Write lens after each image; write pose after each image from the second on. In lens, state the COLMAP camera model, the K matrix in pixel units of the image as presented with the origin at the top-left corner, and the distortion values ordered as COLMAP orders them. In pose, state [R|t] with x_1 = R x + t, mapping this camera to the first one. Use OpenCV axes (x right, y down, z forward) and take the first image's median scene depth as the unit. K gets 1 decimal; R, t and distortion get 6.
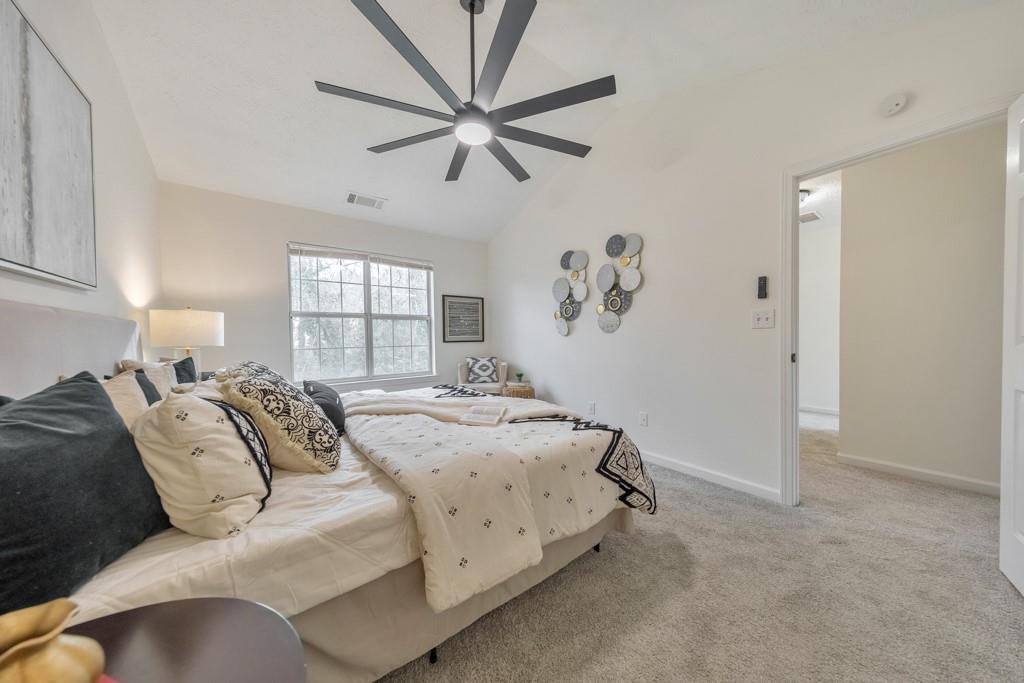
lens RADIAL K [[328.1, 0, 515.7], [0, 328.1, 341.9], [0, 0, 1]] dist [-0.001175, 0.000060]
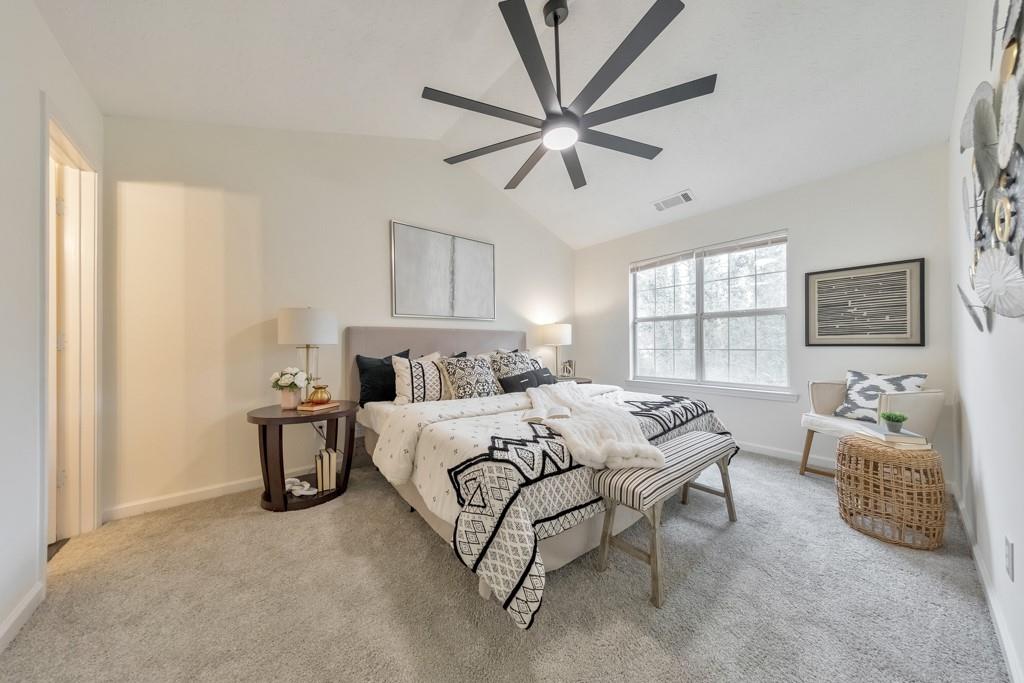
lens RADIAL K [[328.1, 0, 512.5], [0, 328.1, 342.8], [0, 0, 1]] dist [-0.001175, 0.000060]
pose [[0.038043, 0.004425, -0.999266, 0.445769], [-0.007522, 0.999963, 0.004142, -0.001888], [0.999248, 0.007359, 0.038075, 0.409154]]
